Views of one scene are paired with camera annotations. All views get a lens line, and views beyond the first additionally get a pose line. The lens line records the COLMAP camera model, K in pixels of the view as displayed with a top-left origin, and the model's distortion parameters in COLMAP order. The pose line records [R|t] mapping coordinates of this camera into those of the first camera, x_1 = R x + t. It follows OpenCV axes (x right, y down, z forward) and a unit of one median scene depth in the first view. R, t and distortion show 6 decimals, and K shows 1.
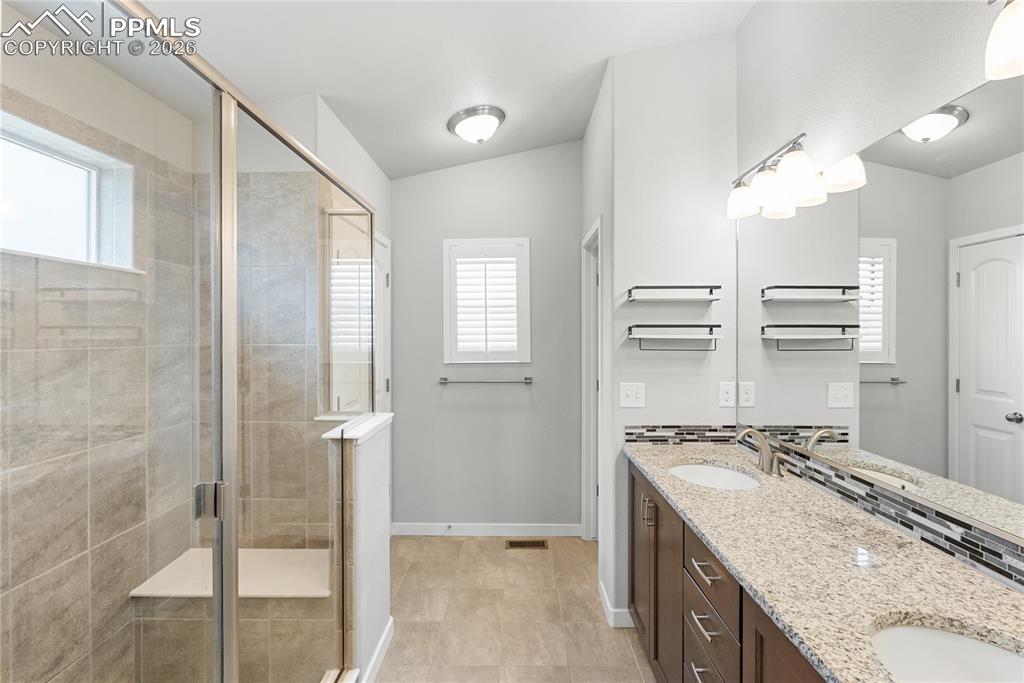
lens RADIAL K [[452.0, 0, 515.3], [0, 452.0, 335.5], [0, 0, 1]] dist [-0.008615, 0.001285]
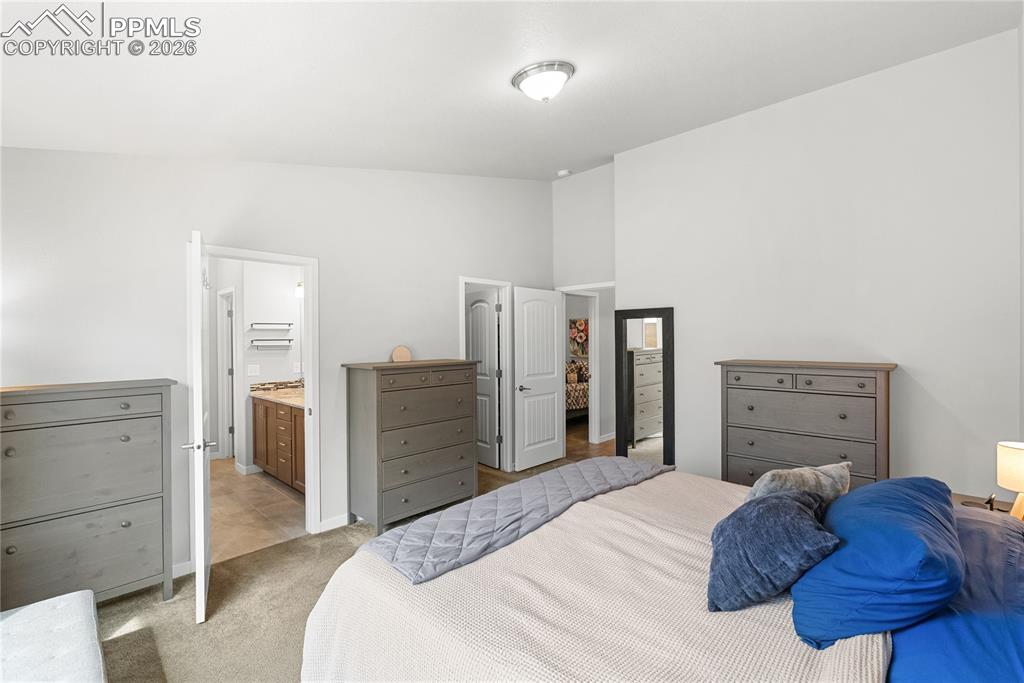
lens RADIAL K [[452.0, 0, 514.8], [0, 452.0, 343.9], [0, 0, 1]] dist [-0.008615, 0.001285]
pose [[0.689693, -0.006728, 0.724071, -0.476399], [0.016538, 0.999842, -0.006463, 0.035247], [-0.723913, 0.016432, 0.689695, -1.519540]]
